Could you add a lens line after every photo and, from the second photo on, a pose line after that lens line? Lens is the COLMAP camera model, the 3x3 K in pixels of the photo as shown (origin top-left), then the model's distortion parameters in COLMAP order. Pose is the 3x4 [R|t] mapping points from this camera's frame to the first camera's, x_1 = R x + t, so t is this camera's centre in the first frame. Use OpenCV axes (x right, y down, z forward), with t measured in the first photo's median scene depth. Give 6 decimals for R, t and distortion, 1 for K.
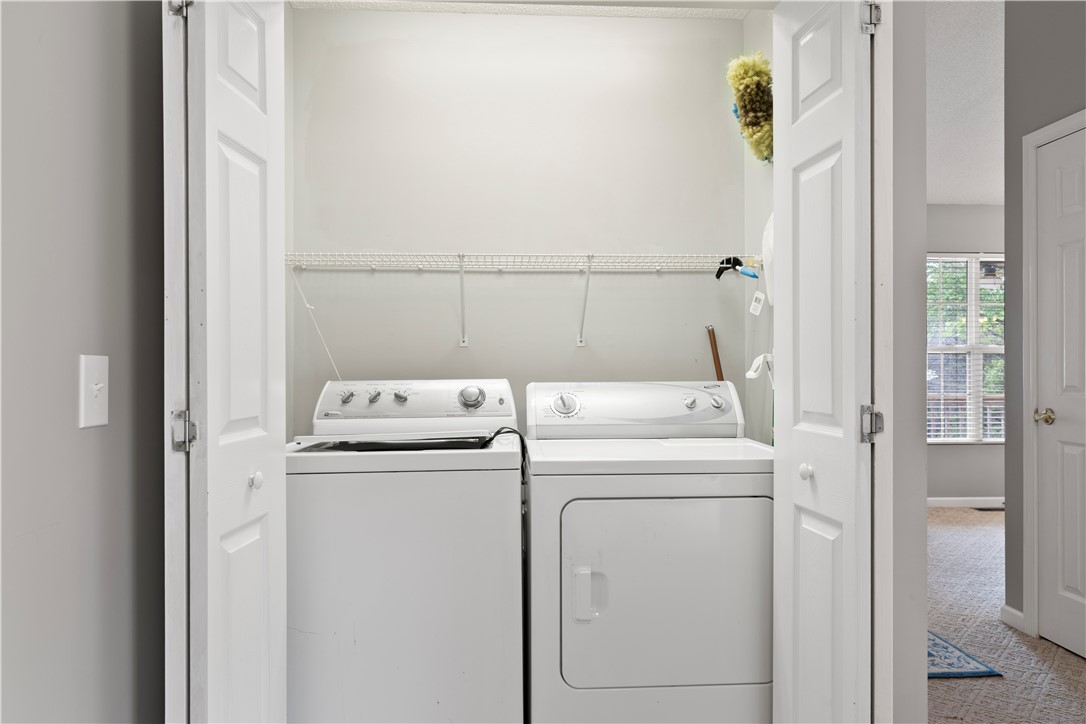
lens RADIAL K [[749.9, 0, 543.0], [0, 749.9, 362.0], [0, 0, 1]] dist [0.000350, -0.001608]
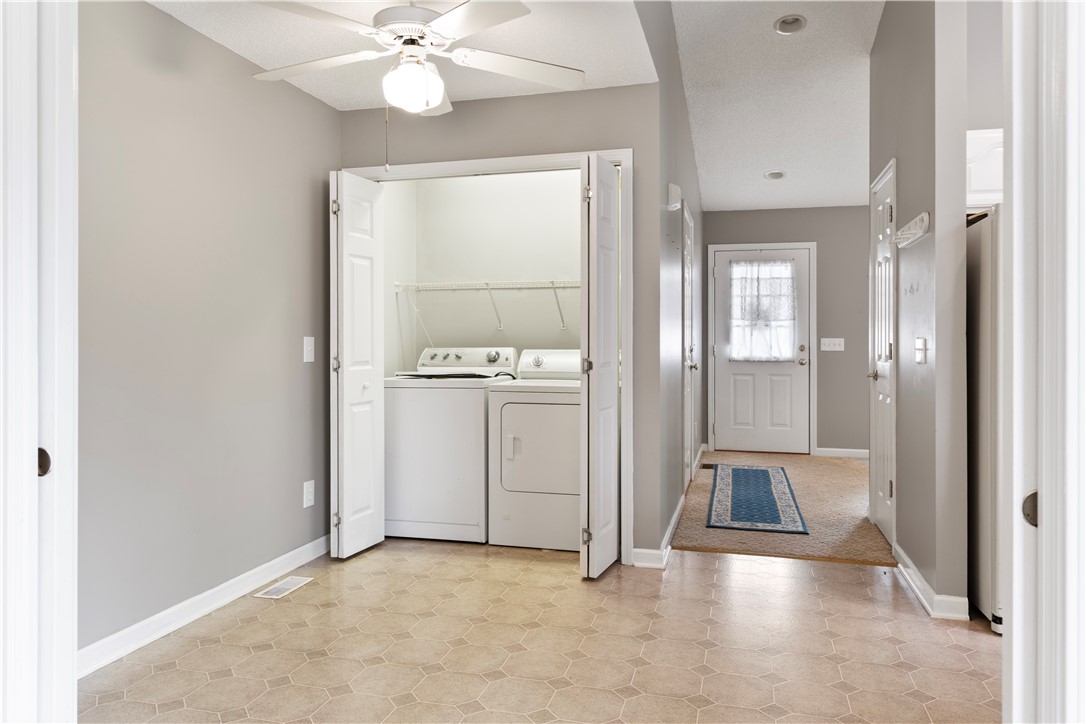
lens RADIAL K [[750.0, 0, 517.9], [0, 750.0, 329.4], [0, 0, 1]] dist [0.002362, 0.000130]
pose [[0.938387, -0.002094, -0.345579, 0.818062], [-0.000196, 0.999978, -0.006590, -0.013535], [0.345586, 0.006252, 0.938366, -1.010382]]
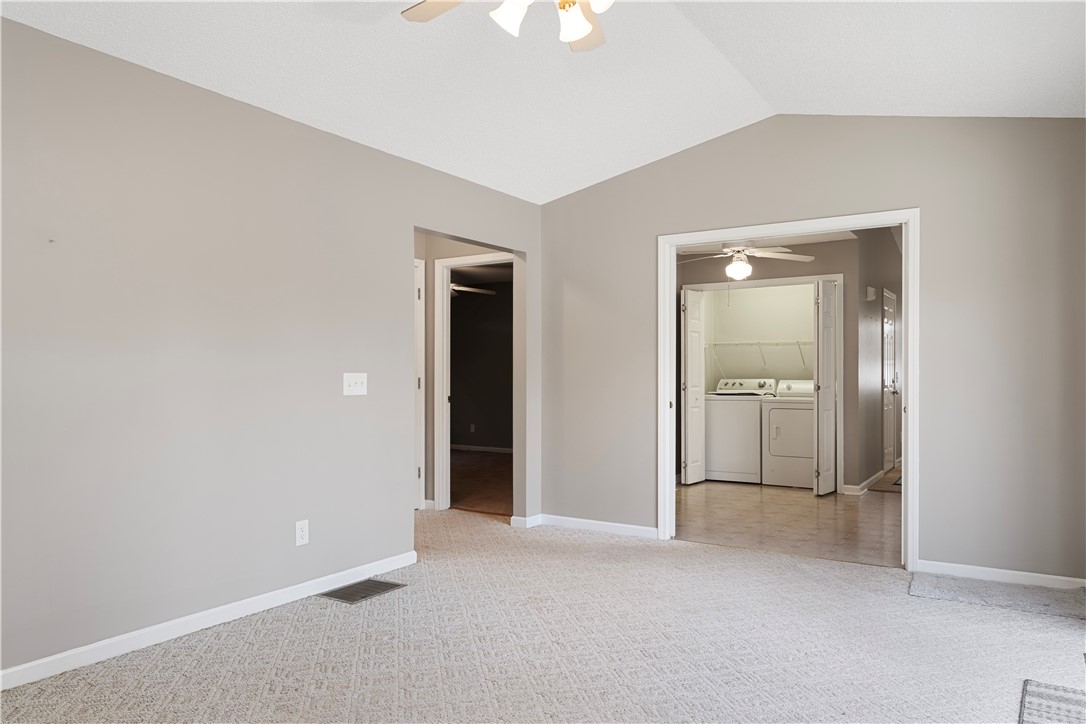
lens RADIAL K [[749.9, 0, 543.0], [0, 749.9, 362.0], [0, 0, 1]] dist [0.000350, -0.001608]
pose [[0.812385, -0.004468, -0.583104, 1.401898], [0.000258, 0.999973, -0.007302, -0.037326], [0.583121, 0.005782, 0.812365, -3.025285]]
